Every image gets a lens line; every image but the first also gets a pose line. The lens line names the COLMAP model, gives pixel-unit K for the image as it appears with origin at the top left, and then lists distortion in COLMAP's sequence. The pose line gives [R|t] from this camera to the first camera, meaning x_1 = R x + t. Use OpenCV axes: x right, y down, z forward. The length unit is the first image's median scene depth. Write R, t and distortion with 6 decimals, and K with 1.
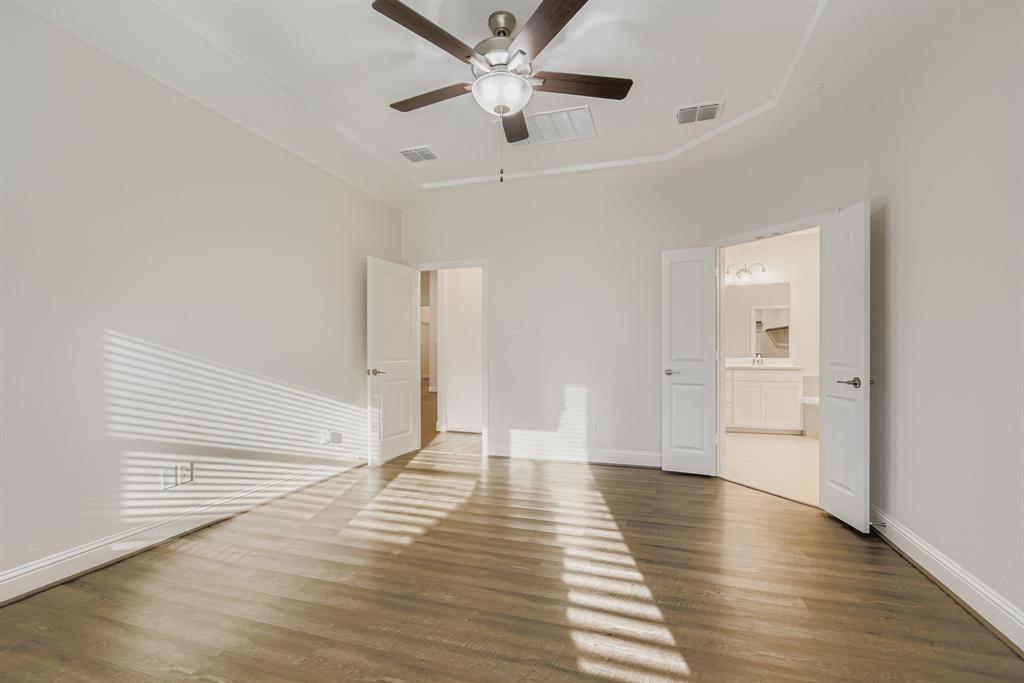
lens RADIAL K [[445.2, 0, 513.5], [0, 445.2, 343.1], [0, 0, 1]] dist [0.013544, 0.000026]
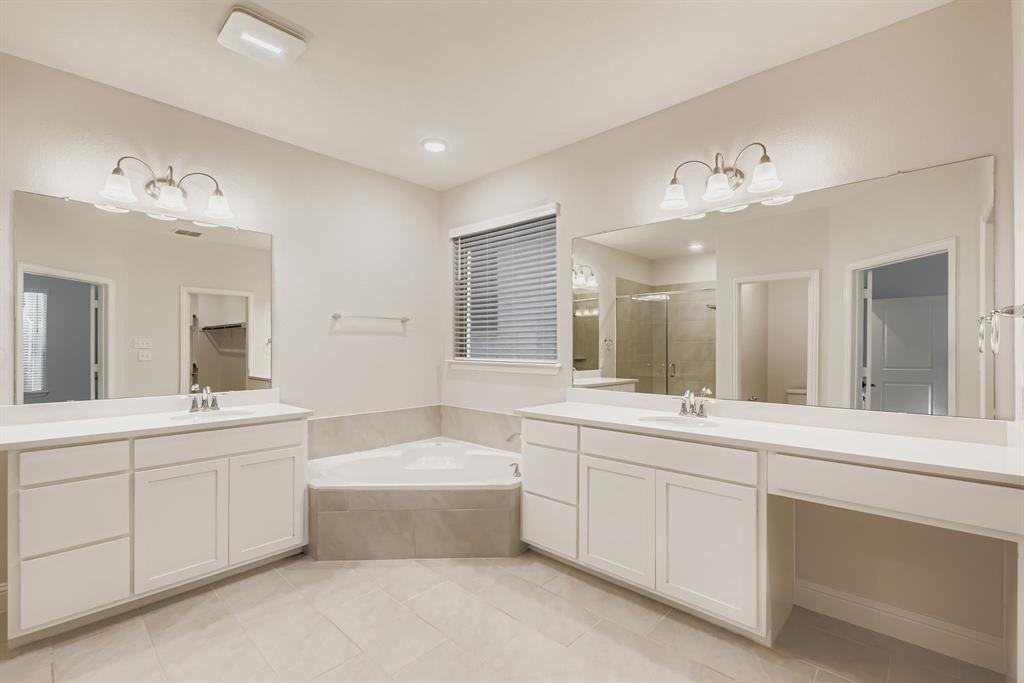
lens RADIAL K [[445.2, 0, 510.0], [0, 445.2, 340.3], [0, 0, 1]] dist [0.013544, 0.000026]
pose [[0.423895, 0.006159, 0.905691, 0.202792], [-0.002245, 0.999981, -0.005749, -0.011331], [-0.905709, 0.000404, 0.423901, 0.396535]]
